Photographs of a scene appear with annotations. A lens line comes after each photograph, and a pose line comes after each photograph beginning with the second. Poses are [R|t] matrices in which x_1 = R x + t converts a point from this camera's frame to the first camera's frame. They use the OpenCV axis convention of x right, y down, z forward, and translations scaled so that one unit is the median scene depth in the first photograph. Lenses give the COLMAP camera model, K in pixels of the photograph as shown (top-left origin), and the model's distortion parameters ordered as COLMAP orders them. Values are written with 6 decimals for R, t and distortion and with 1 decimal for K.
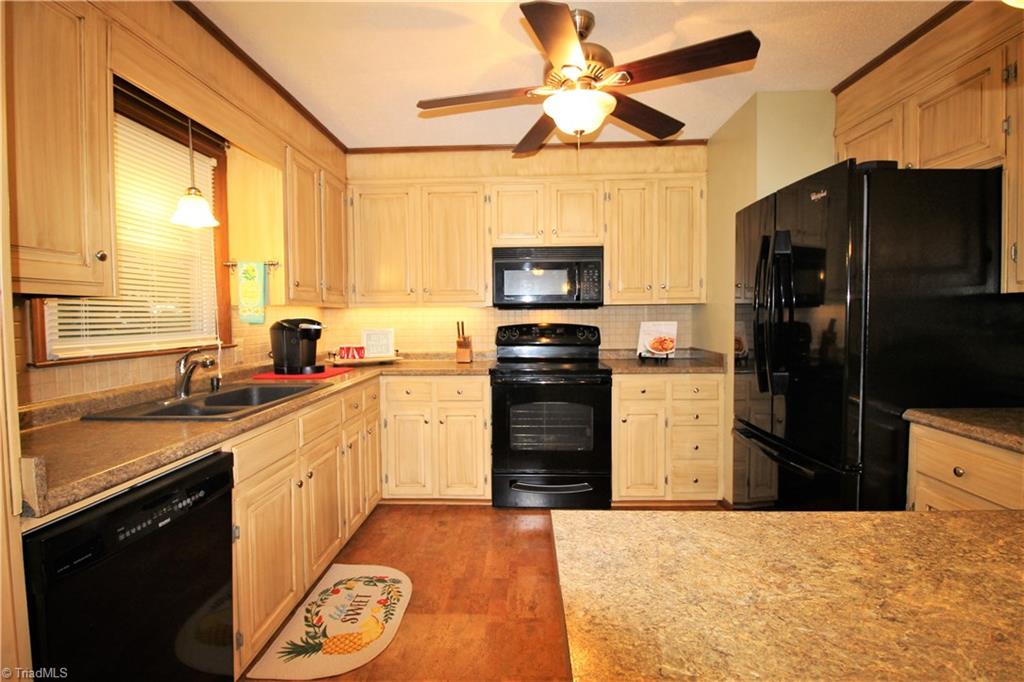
lens RADIAL K [[480.8, 0, 509.7], [0, 480.8, 331.3], [0, 0, 1]] dist [-0.000186, -0.013681]
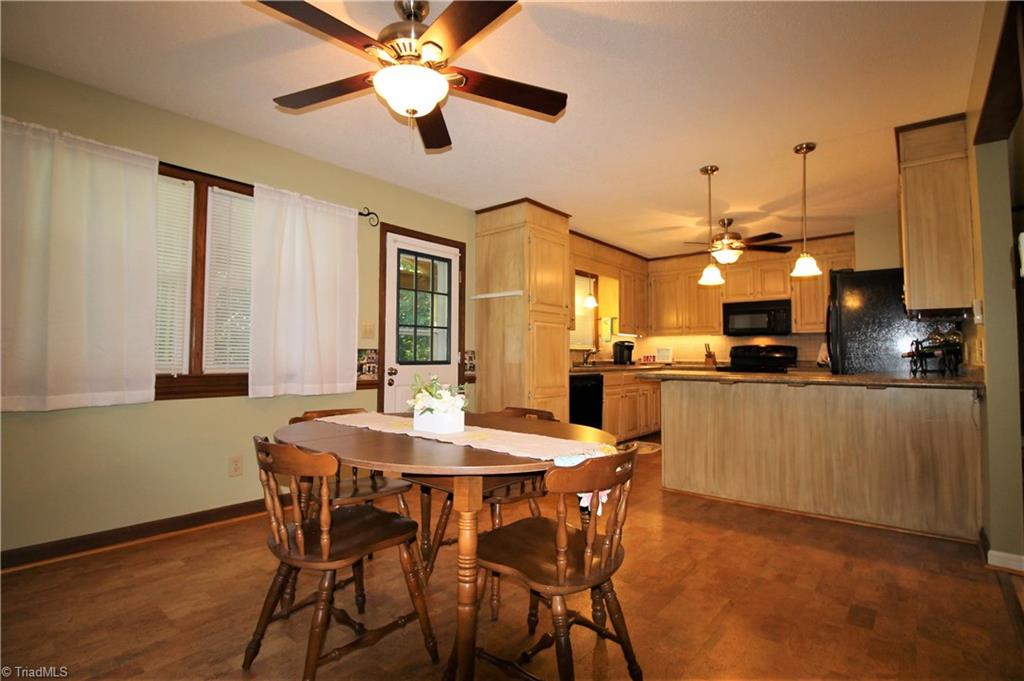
lens RADIAL K [[480.8, 0, 509.7], [0, 480.8, 330.8], [0, 0, 1]] dist [-0.000186, -0.013681]
pose [[0.787131, -0.018397, -0.616512, 0.492037], [-0.032466, 0.996934, -0.071200, 0.097539], [0.615931, 0.076059, 0.784120, -1.027653]]
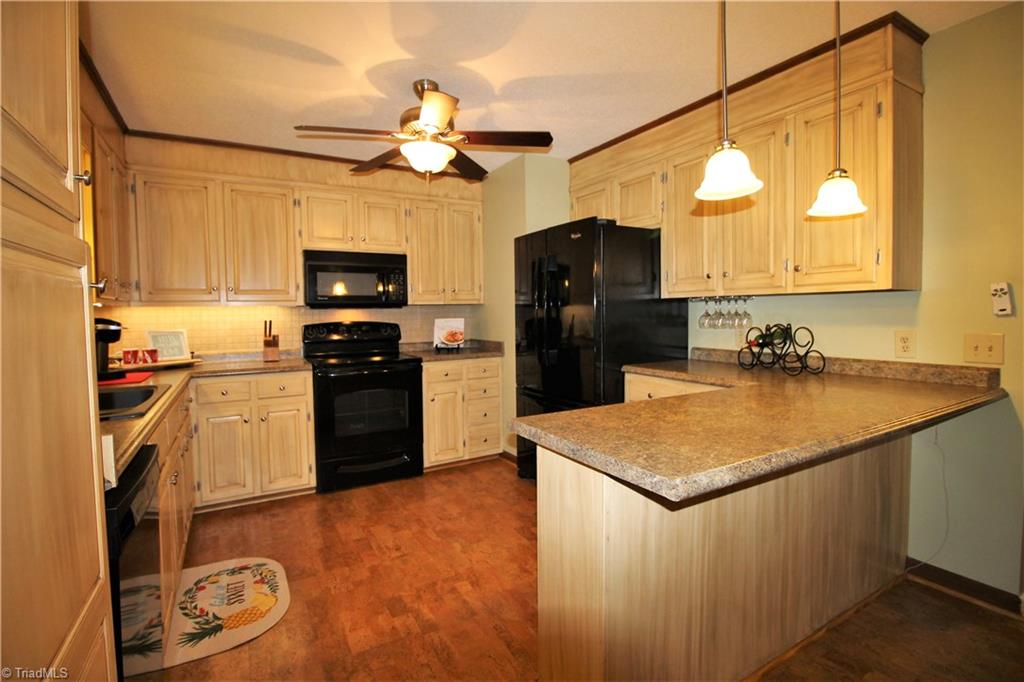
lens RADIAL K [[480.8, 0, 509.7], [0, 480.8, 331.3], [0, 0, 1]] dist [-0.000186, -0.013681]
pose [[0.849064, -0.024703, 0.527712, -0.227353], [0.025965, 0.999650, 0.005018, 0.011105], [-0.527651, 0.009441, 0.849409, -0.136407]]
